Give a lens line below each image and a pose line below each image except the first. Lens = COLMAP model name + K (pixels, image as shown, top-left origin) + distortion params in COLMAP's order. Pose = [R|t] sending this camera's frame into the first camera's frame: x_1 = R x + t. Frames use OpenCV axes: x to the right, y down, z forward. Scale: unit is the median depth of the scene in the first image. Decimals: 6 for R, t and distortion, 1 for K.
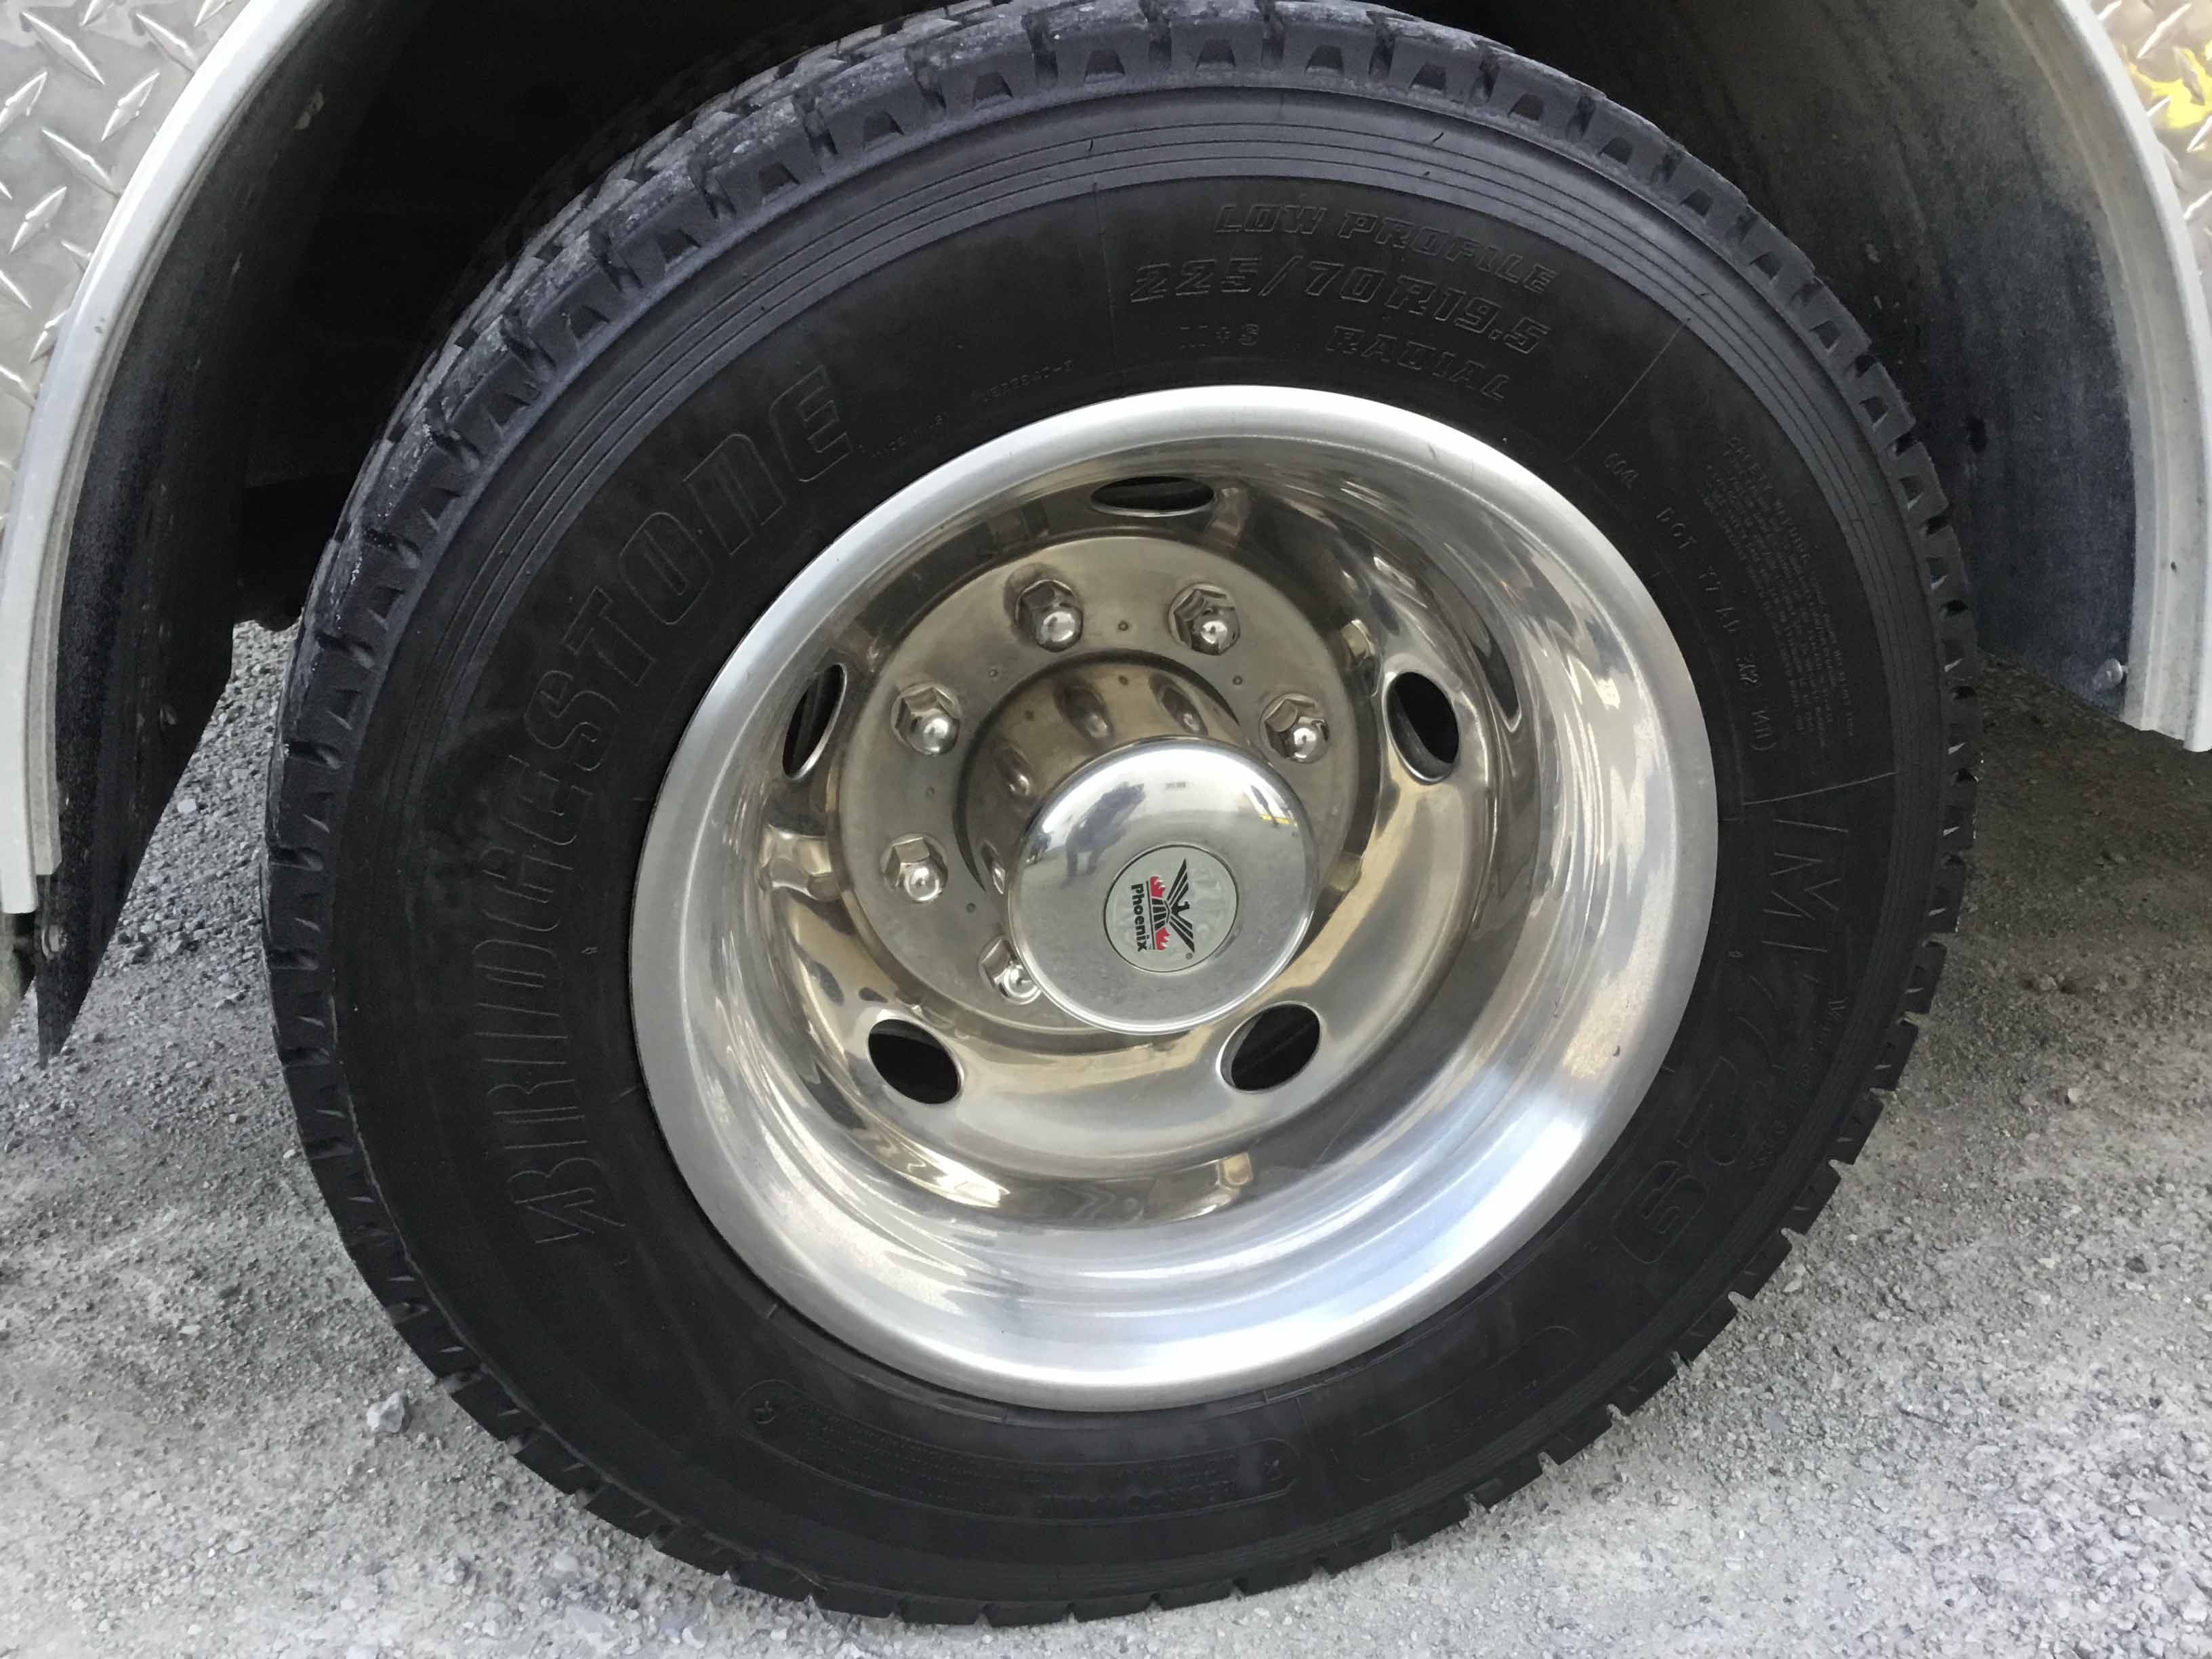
lens RADIAL K [[1994.1, 0, 1096.9], [0, 1994.1, 808.6], [0, 0, 1]] dist [0.030214, -0.004179]
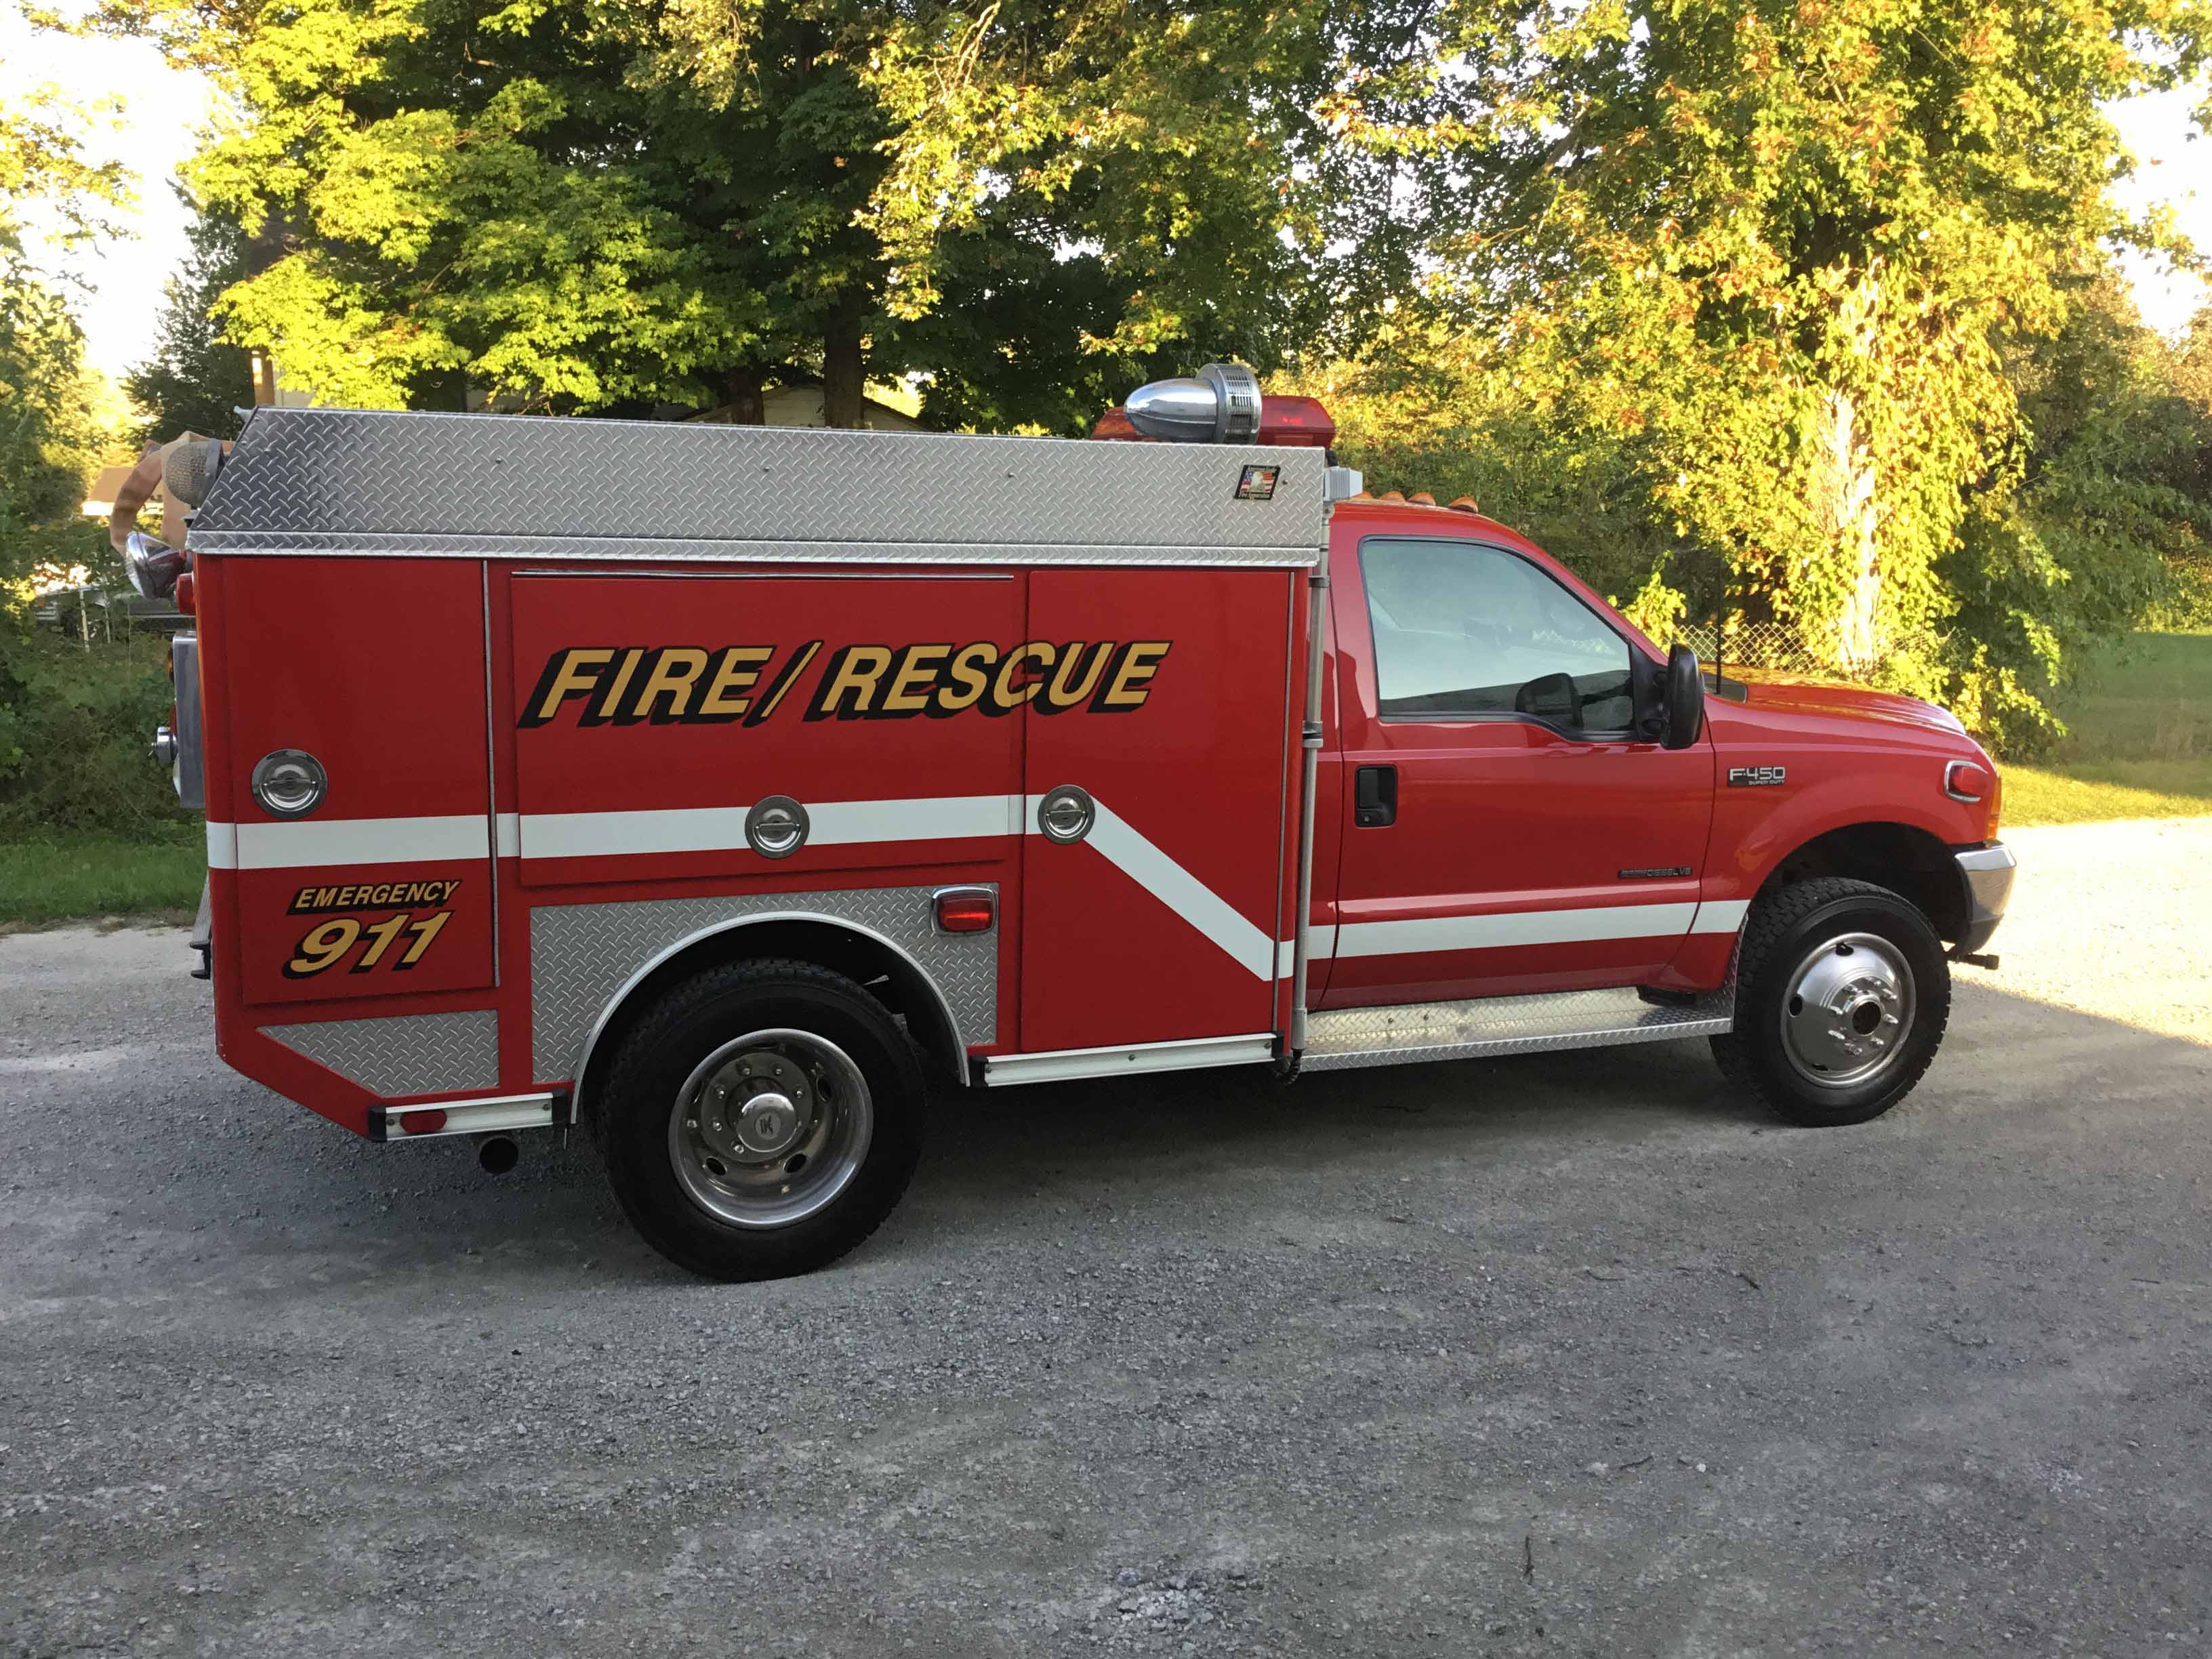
lens RADIAL K [[1994.1, 0, 1096.9], [0, 1994.1, 808.6], [0, 0, 1]] dist [0.030214, -0.004179]
pose [[0.991583, -0.021129, 0.127738, 0.219572], [0.050286, 0.971991, -0.229574, 0.443728], [-0.119310, 0.234065, 0.964872, -3.925421]]
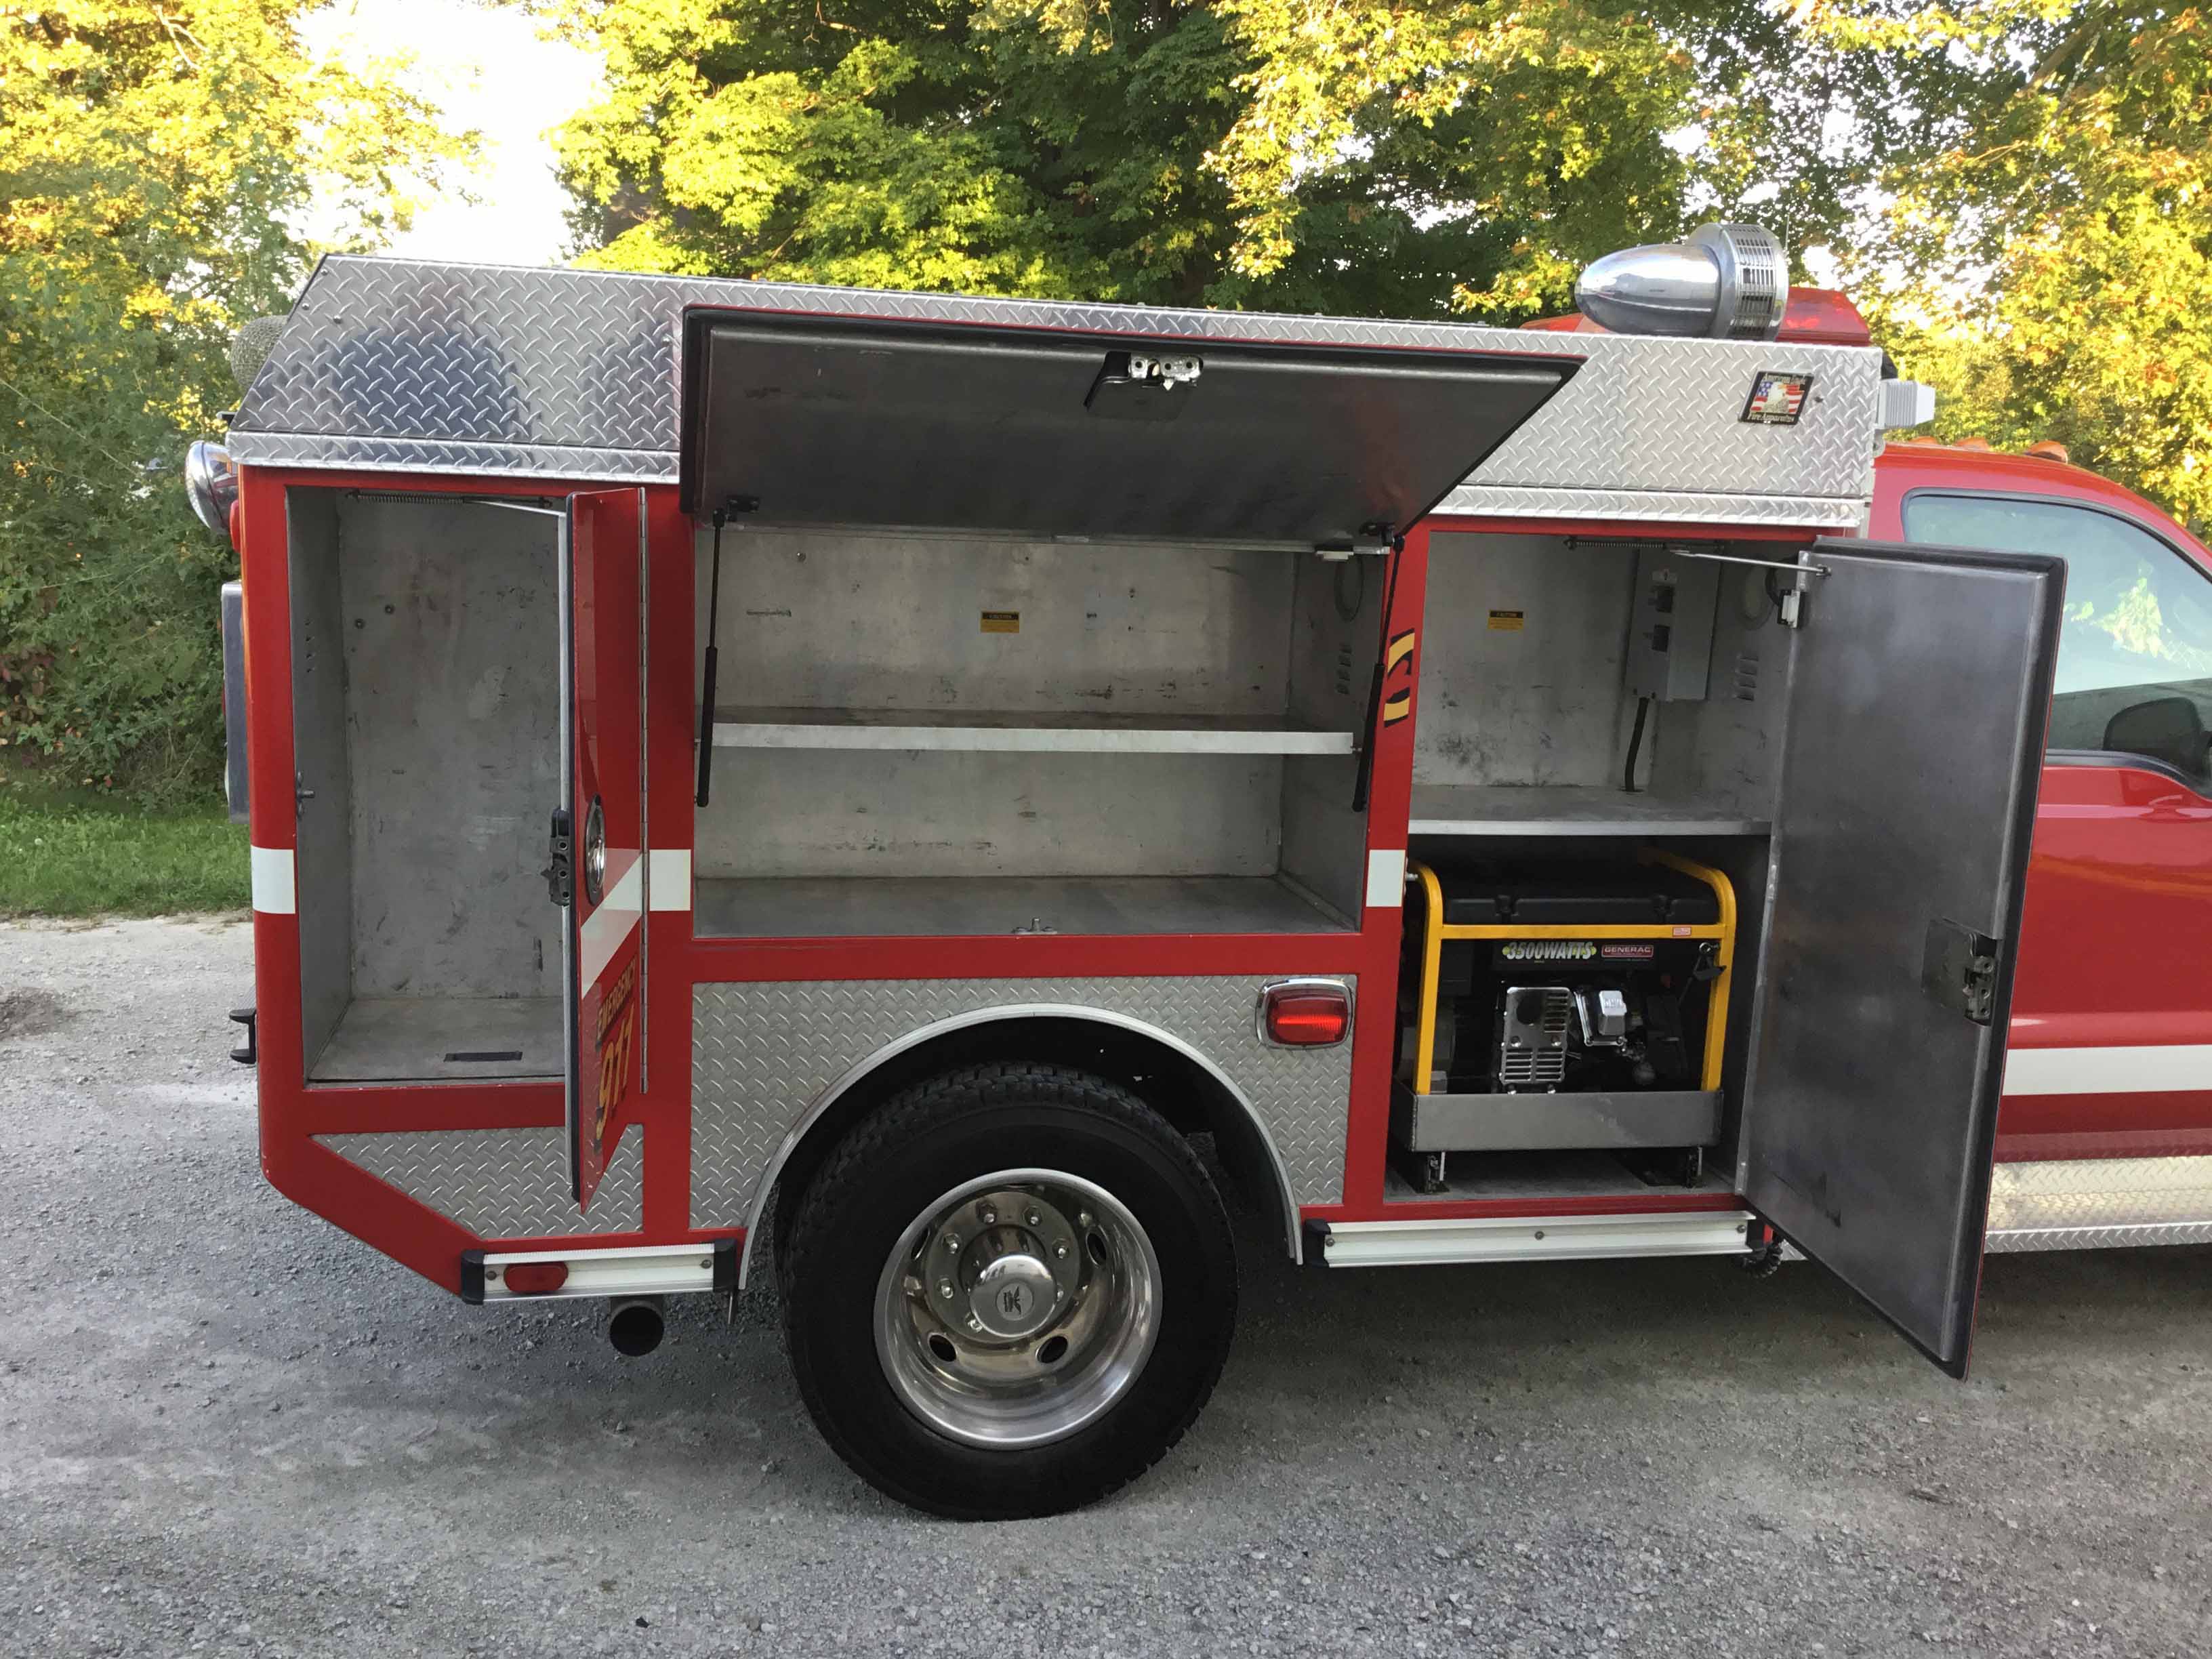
lens RADIAL K [[1982.1, 0, 1096.0], [0, 1982.1, 823.5], [0, 0, 1]] dist [0.114806, -0.184136]
pose [[0.999124, 0.023378, -0.034715, 0.268478], [-0.030487, 0.974797, -0.221001, 0.000785], [0.028674, 0.221866, 0.974656, -2.521368]]
